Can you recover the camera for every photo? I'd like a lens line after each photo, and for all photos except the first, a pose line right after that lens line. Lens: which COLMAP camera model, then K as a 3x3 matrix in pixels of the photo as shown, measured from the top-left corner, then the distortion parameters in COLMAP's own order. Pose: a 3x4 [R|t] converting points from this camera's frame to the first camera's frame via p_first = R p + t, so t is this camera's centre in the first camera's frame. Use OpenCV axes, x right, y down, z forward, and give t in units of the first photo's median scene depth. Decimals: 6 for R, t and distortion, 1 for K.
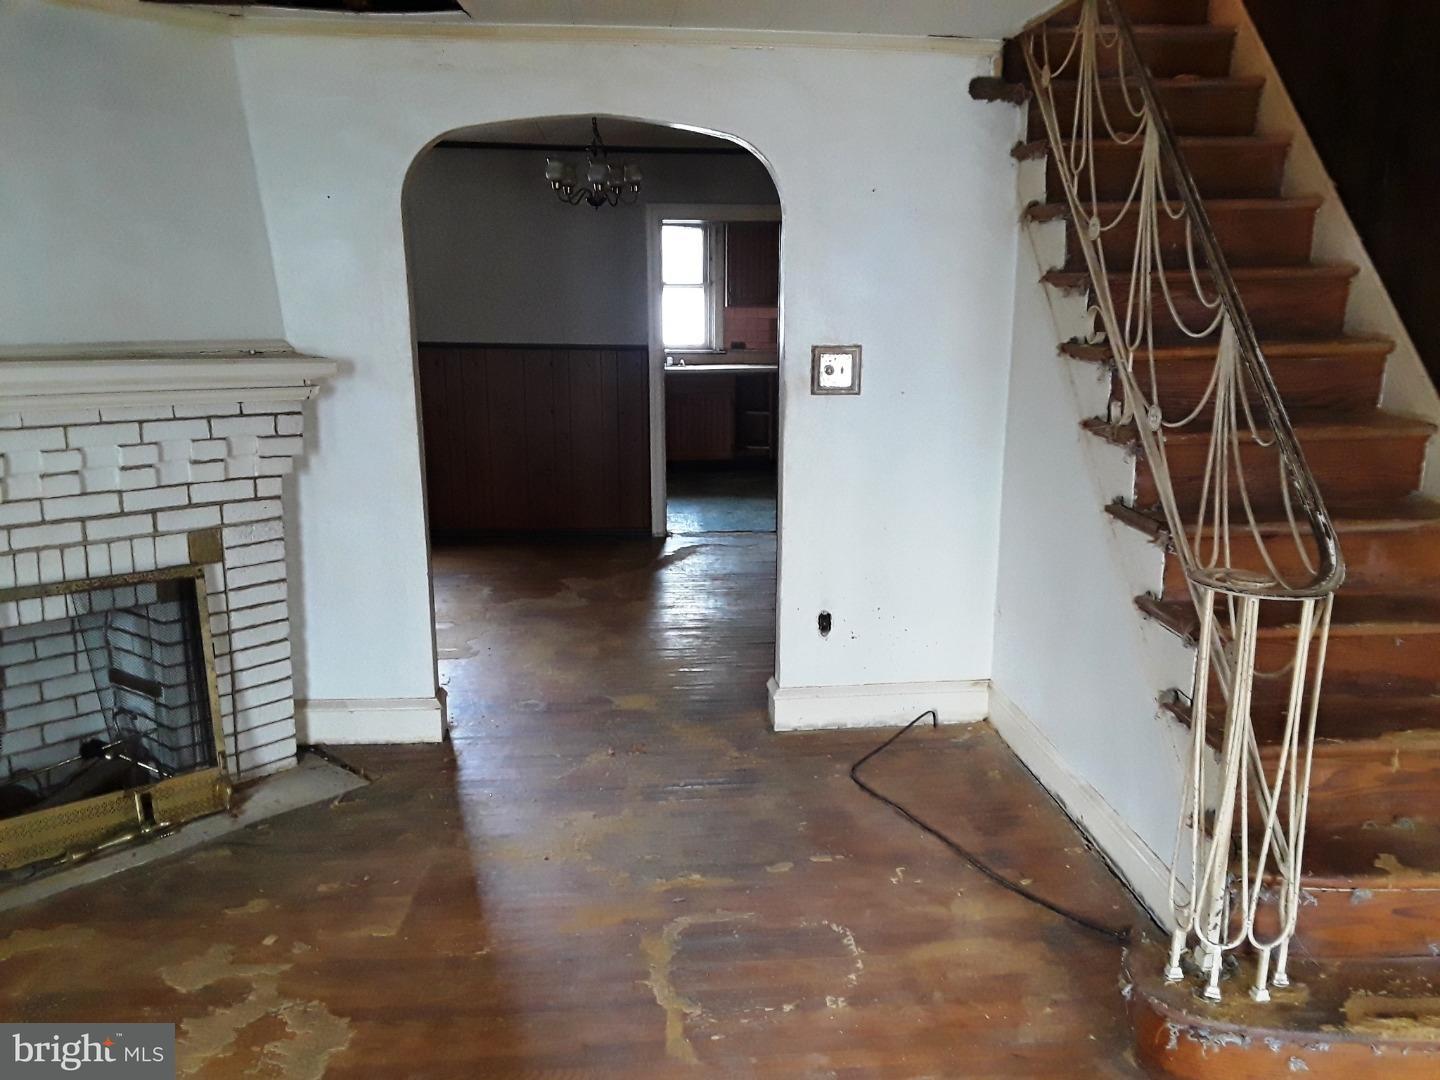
lens RADIAL K [[1198.4, 0, 728.5], [0, 1198.4, 540.3], [0, 0, 1]] dist [0.088213, -0.005674]
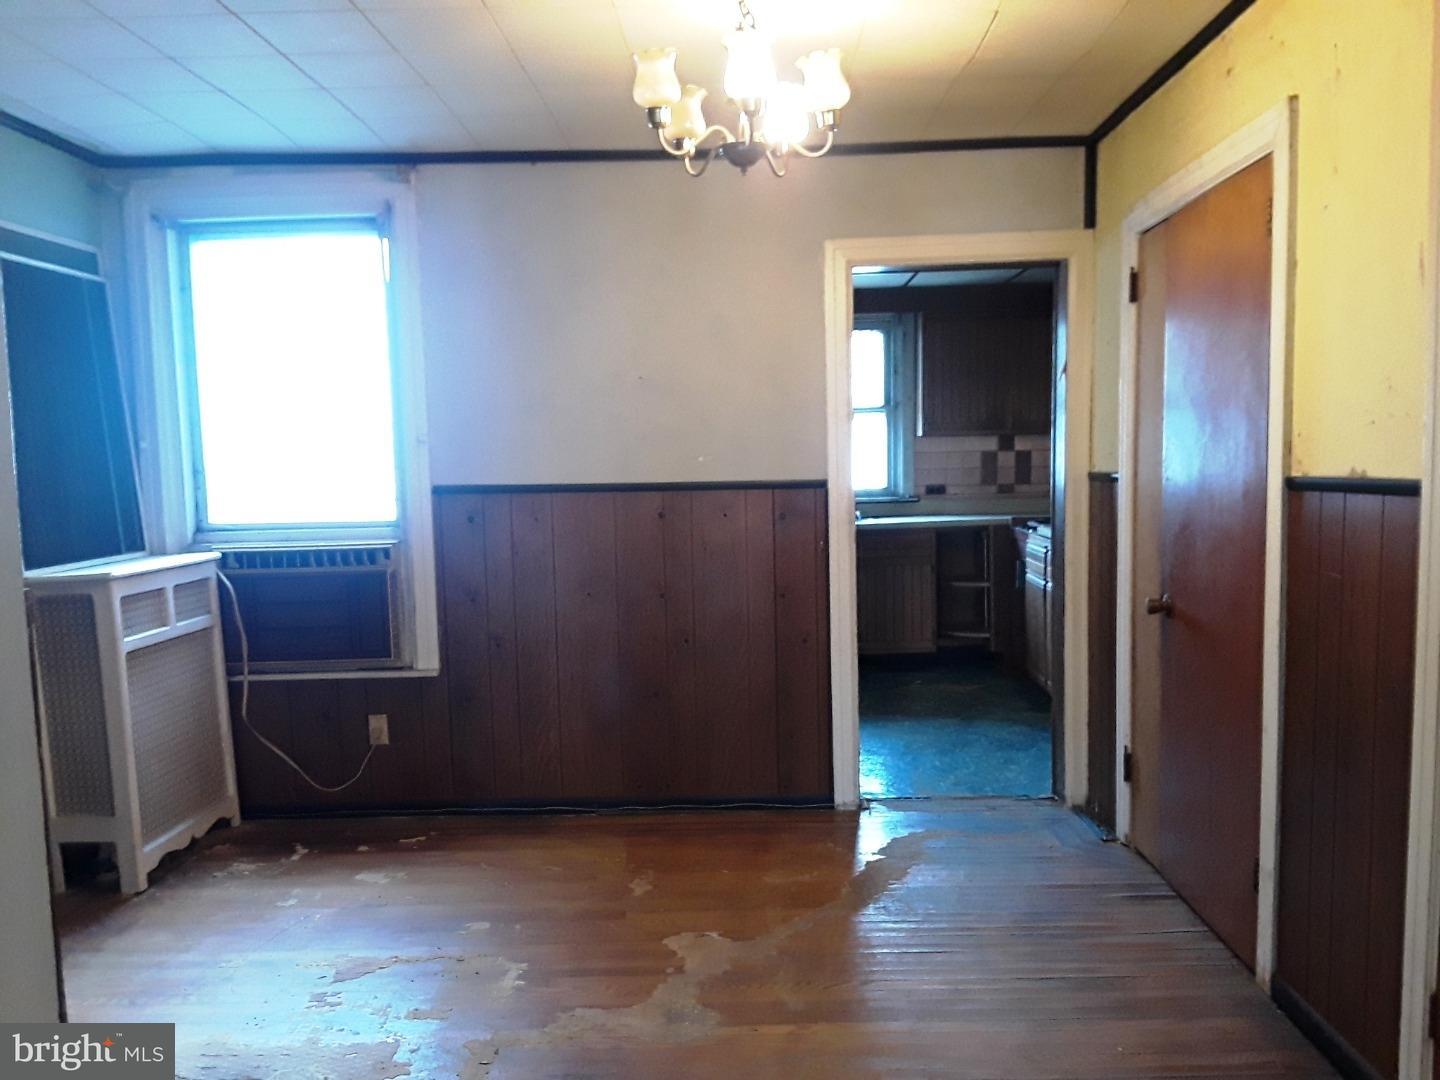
lens RADIAL K [[1198.4, 0, 728.5], [0, 1198.4, 540.3], [0, 0, 1]] dist [0.088213, -0.005674]
pose [[0.993394, -0.011153, -0.114213, -0.034041], [-0.004010, 0.991284, -0.131678, -0.039185], [0.114686, 0.131266, 0.984691, 0.297232]]
